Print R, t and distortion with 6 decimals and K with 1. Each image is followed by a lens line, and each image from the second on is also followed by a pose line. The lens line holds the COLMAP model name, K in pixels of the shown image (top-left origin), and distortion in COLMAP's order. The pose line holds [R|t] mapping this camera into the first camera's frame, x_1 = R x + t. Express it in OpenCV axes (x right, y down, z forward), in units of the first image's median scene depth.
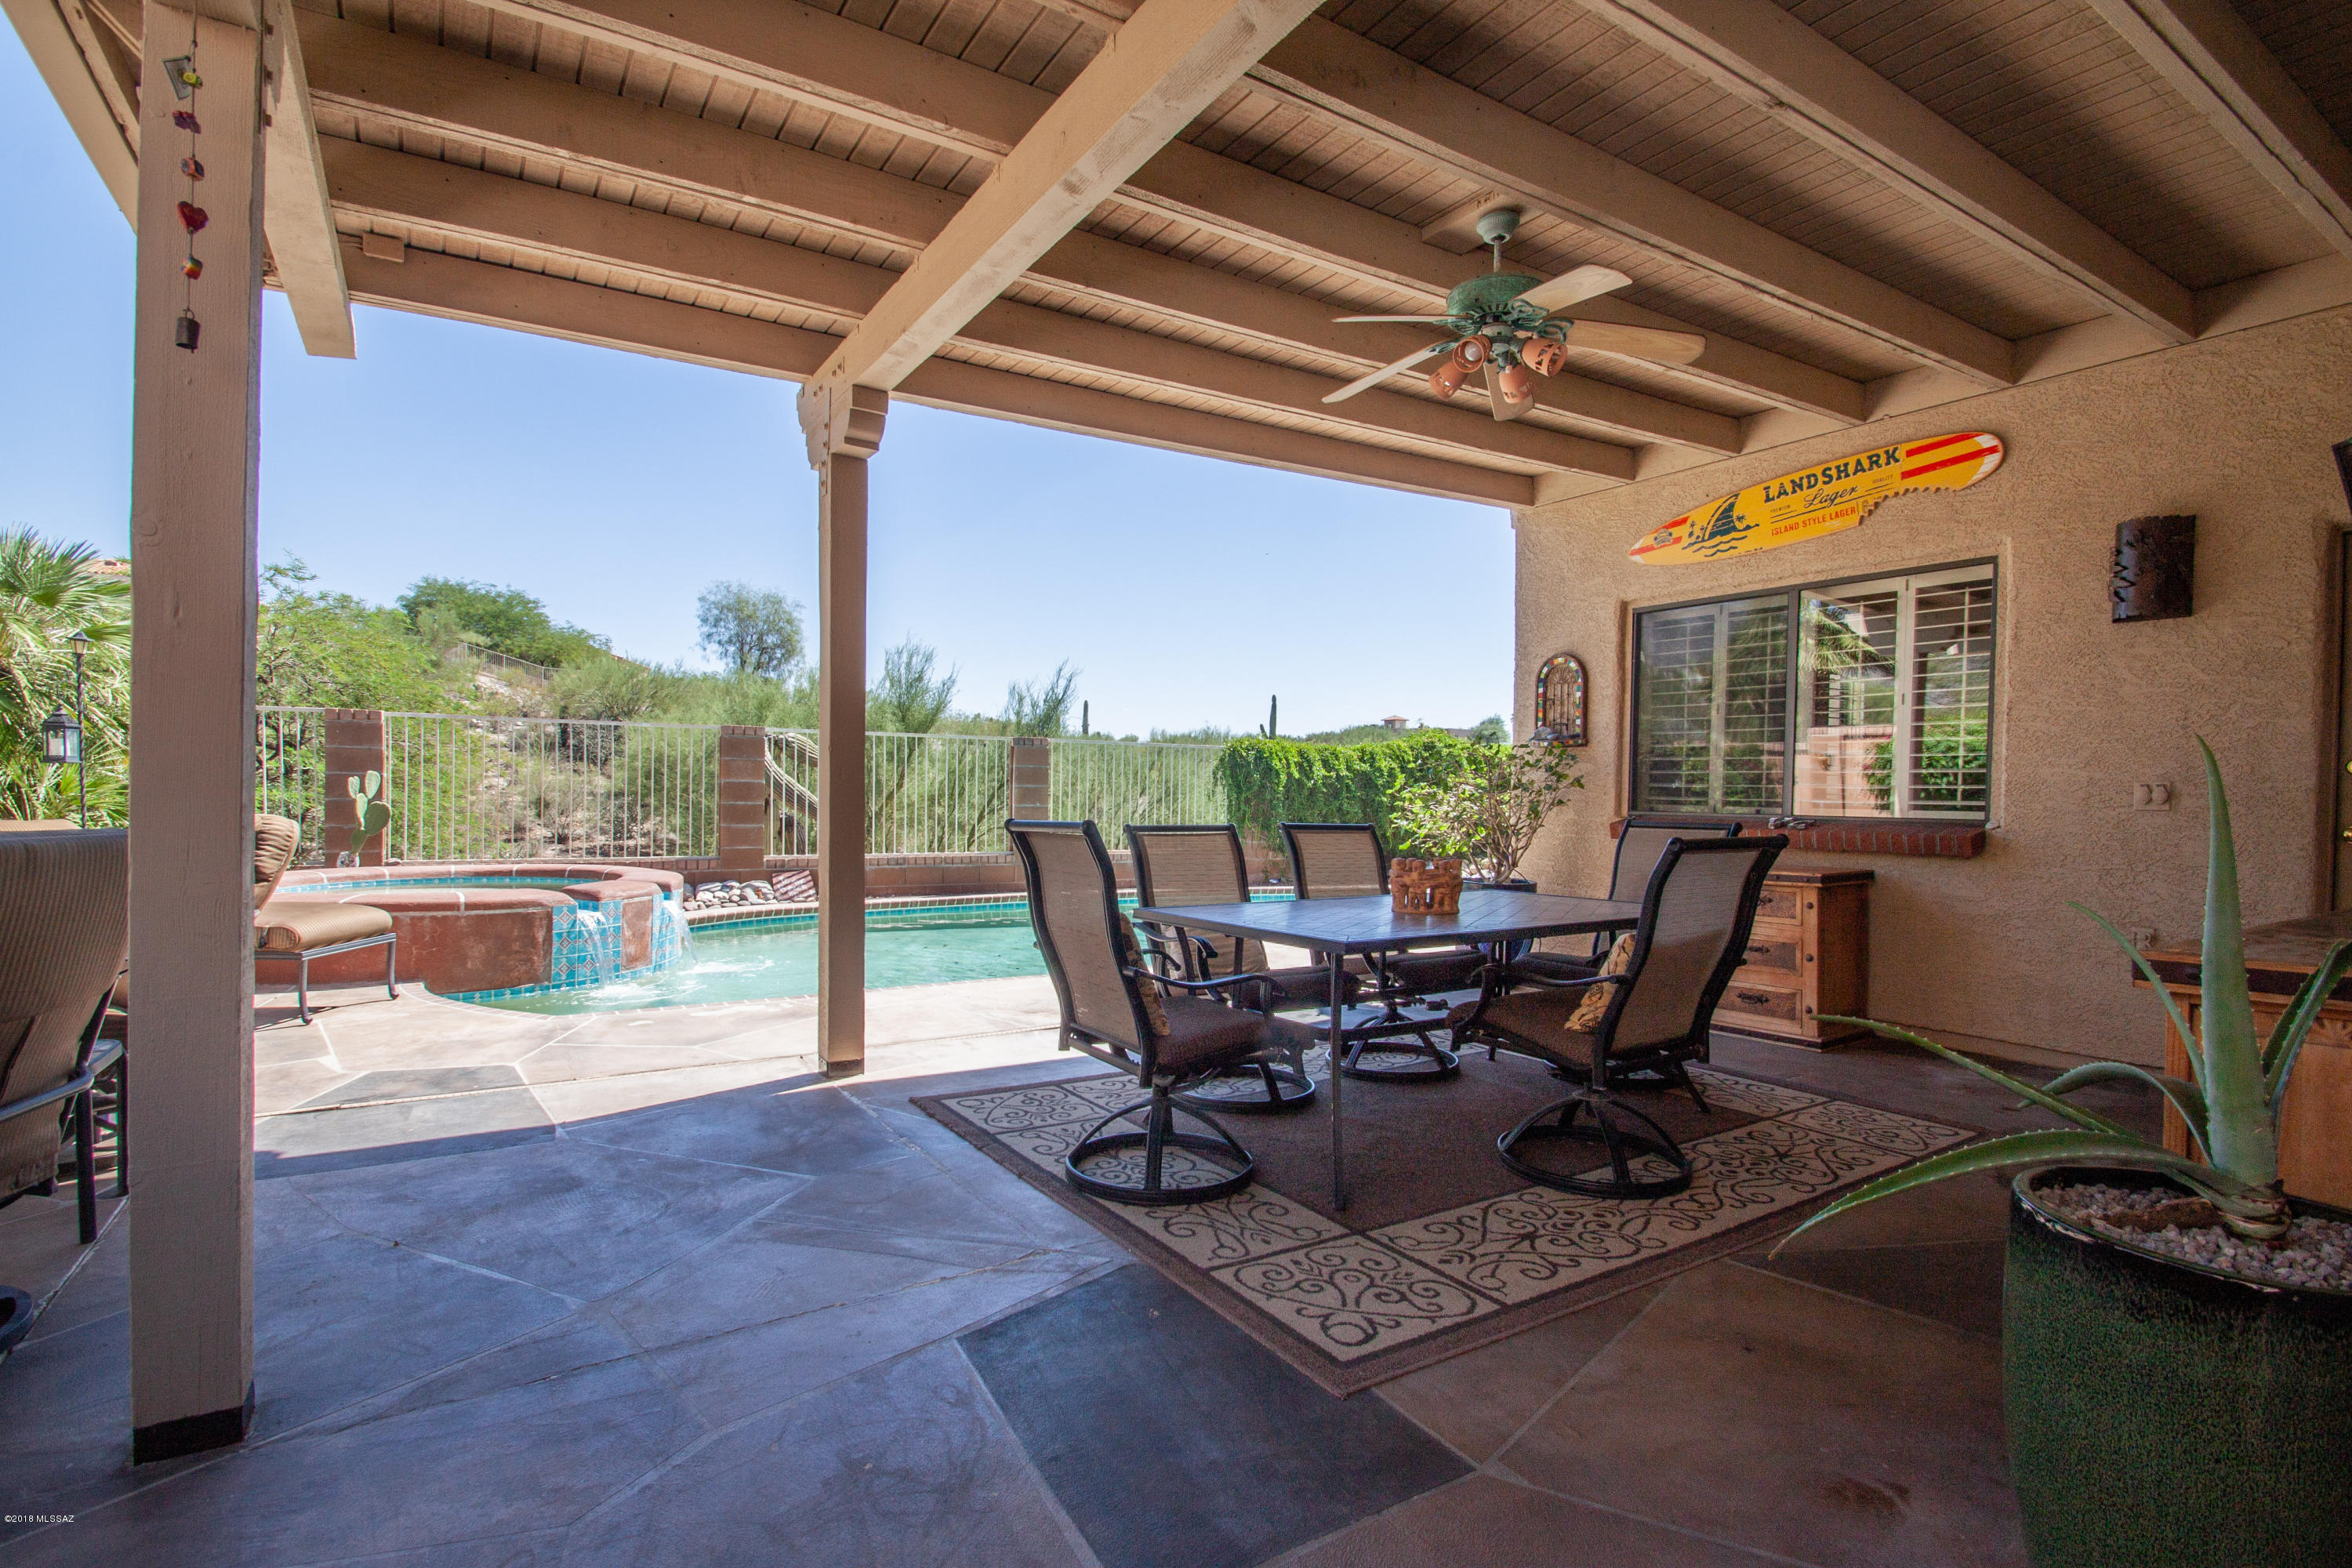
lens RADIAL K [[1108.2, 0, 1160.1], [0, 1108.2, 798.9], [0, 0, 1]] dist [0.015868, -0.013393]
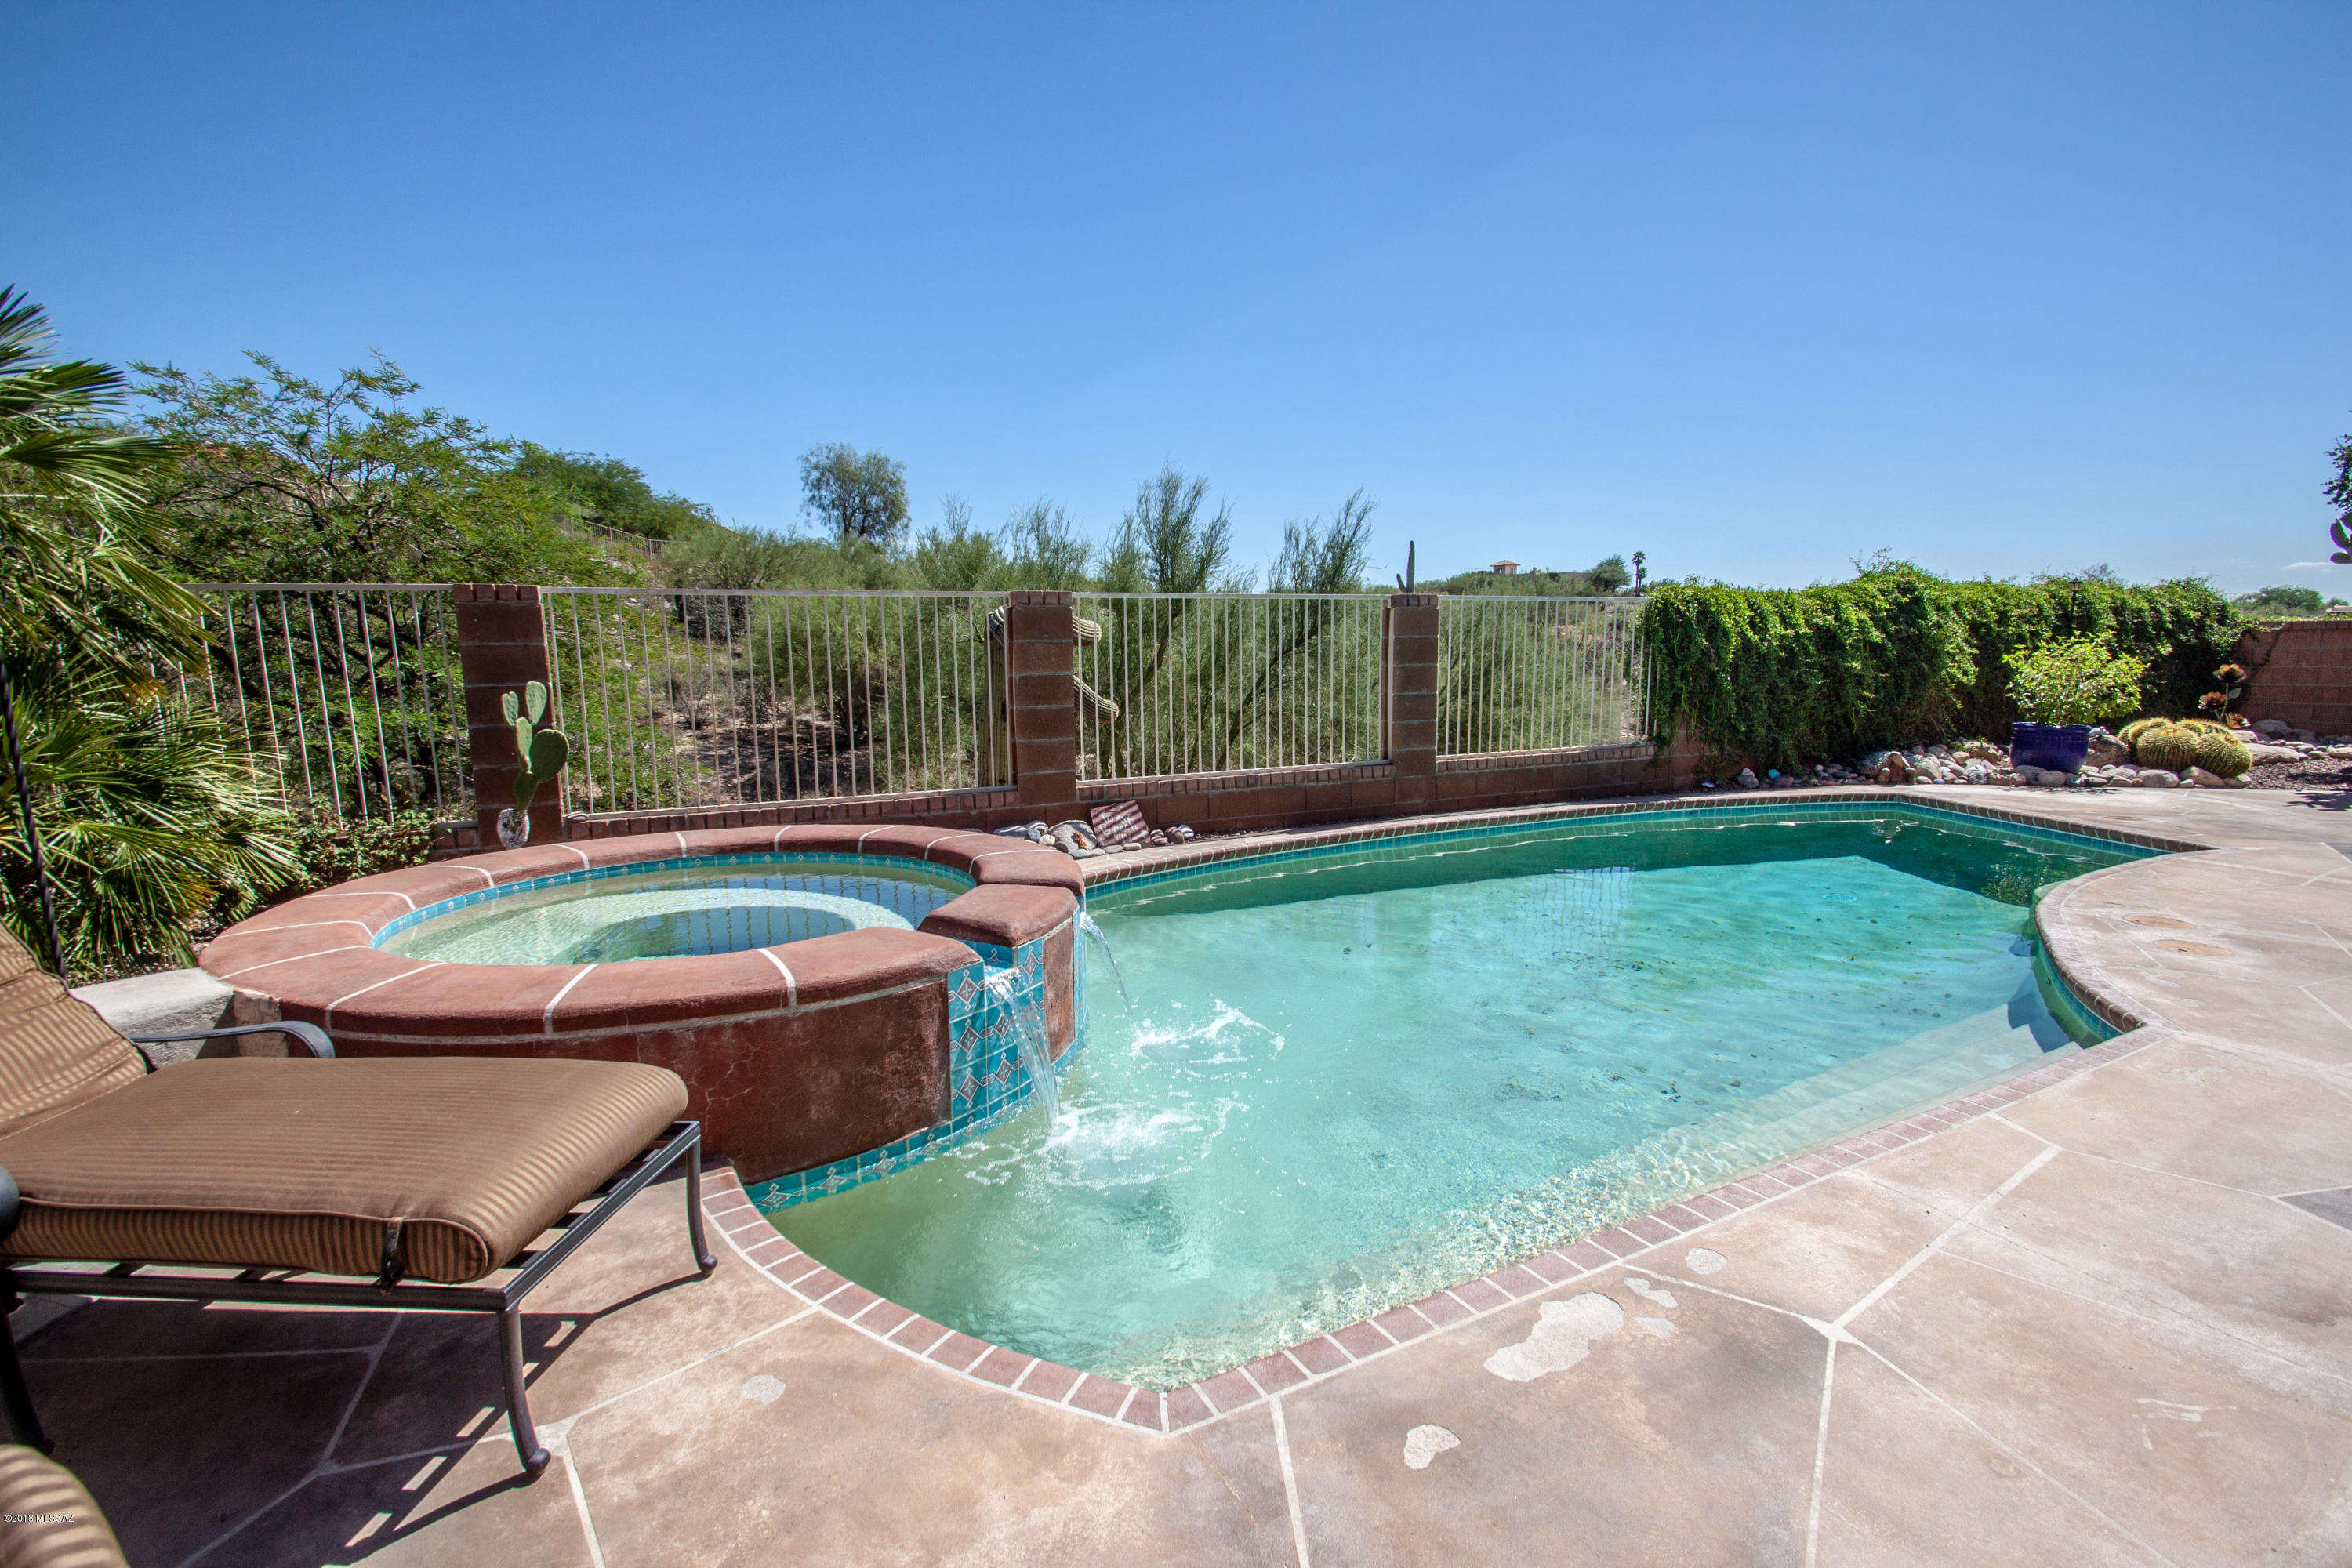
lens RADIAL K [[1108.2, 0, 1160.1], [0, 1108.2, 798.9], [0, 0, 1]] dist [0.015868, -0.013393]
pose [[0.996624, -0.019423, -0.079766, -0.192200], [0.029373, 0.991655, 0.125531, -0.017729], [0.076662, -0.127450, 0.988878, 0.248291]]
